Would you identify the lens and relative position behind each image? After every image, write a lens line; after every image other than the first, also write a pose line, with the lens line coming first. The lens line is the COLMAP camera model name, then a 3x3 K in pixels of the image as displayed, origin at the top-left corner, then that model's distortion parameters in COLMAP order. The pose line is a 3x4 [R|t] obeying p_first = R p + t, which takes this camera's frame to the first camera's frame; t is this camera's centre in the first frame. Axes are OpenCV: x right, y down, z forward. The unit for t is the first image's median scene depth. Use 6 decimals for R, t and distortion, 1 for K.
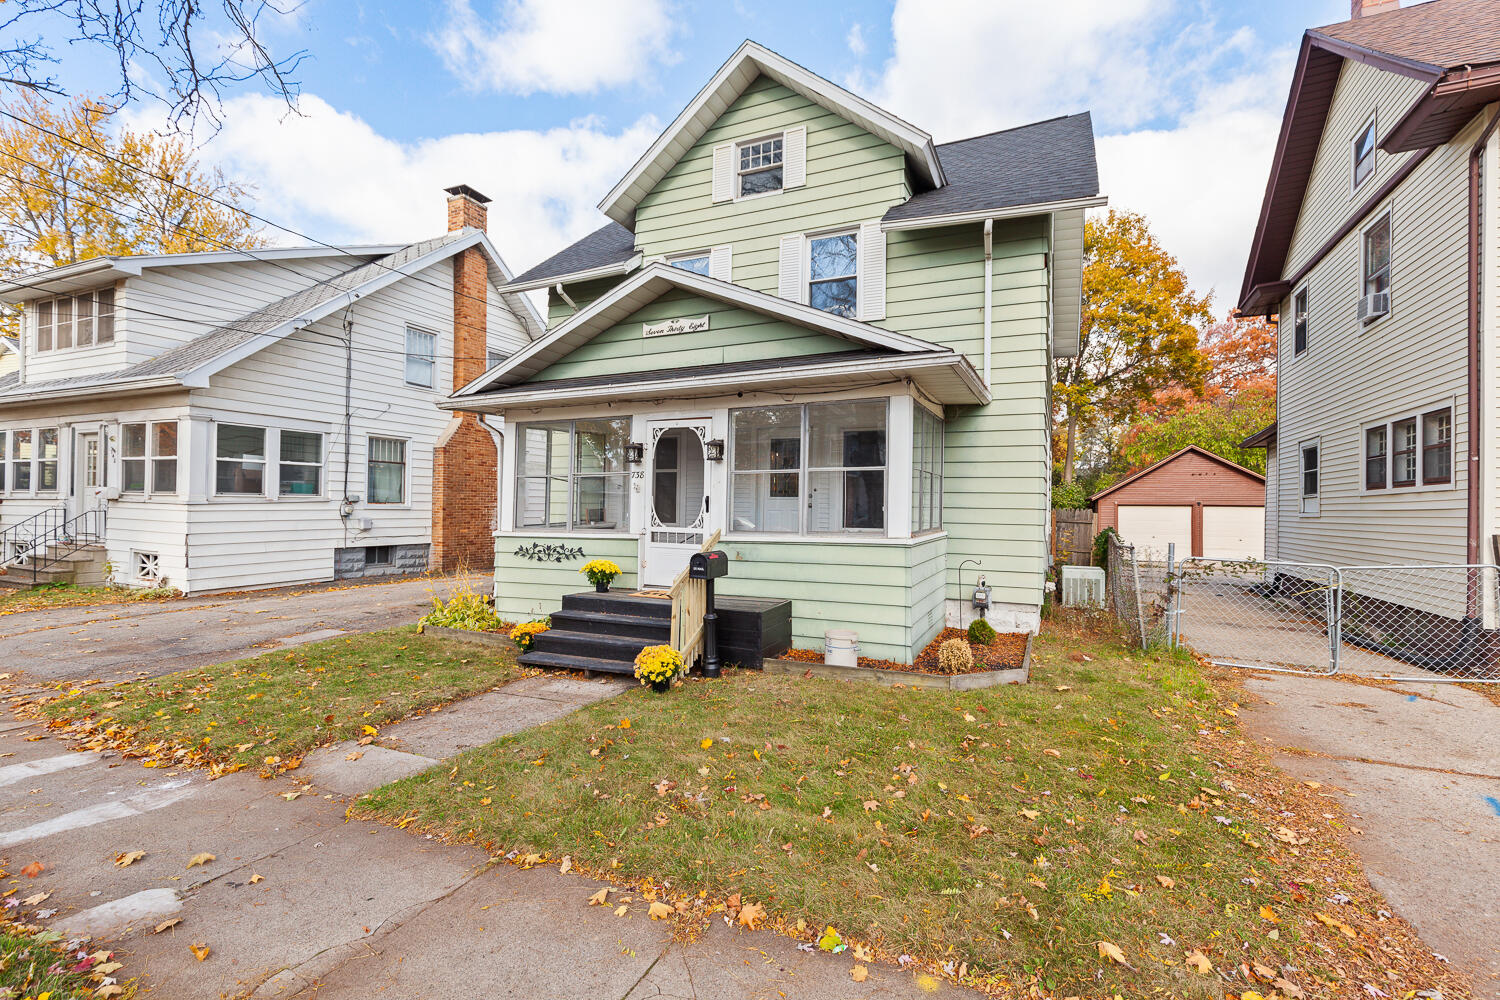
lens RADIAL K [[672.7, 0, 754.9], [0, 672.7, 511.9], [0, 0, 1]] dist [0.000938, 0.000504]
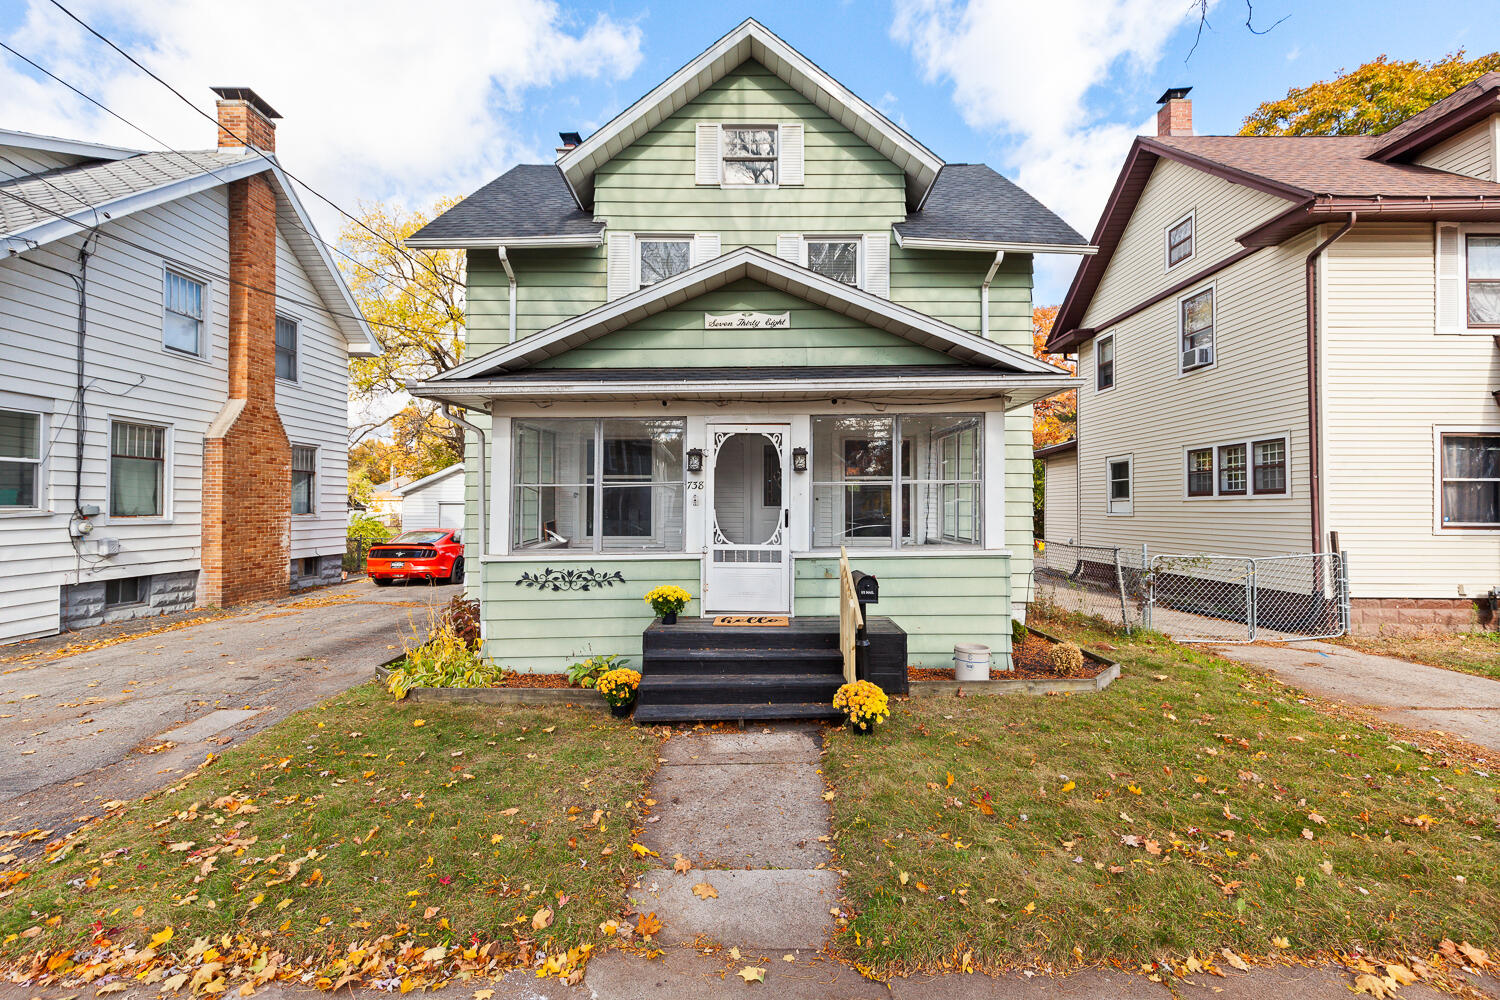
lens RADIAL K [[672.1, 0, 749.7], [0, 672.1, 504.7], [0, 0, 1]] dist [0.003688, -0.000628]
pose [[0.911076, -0.010397, 0.412106, -0.422297], [0.012967, 0.999910, -0.003441, -0.023489], [-0.412034, 0.008479, 0.911129, 0.160730]]
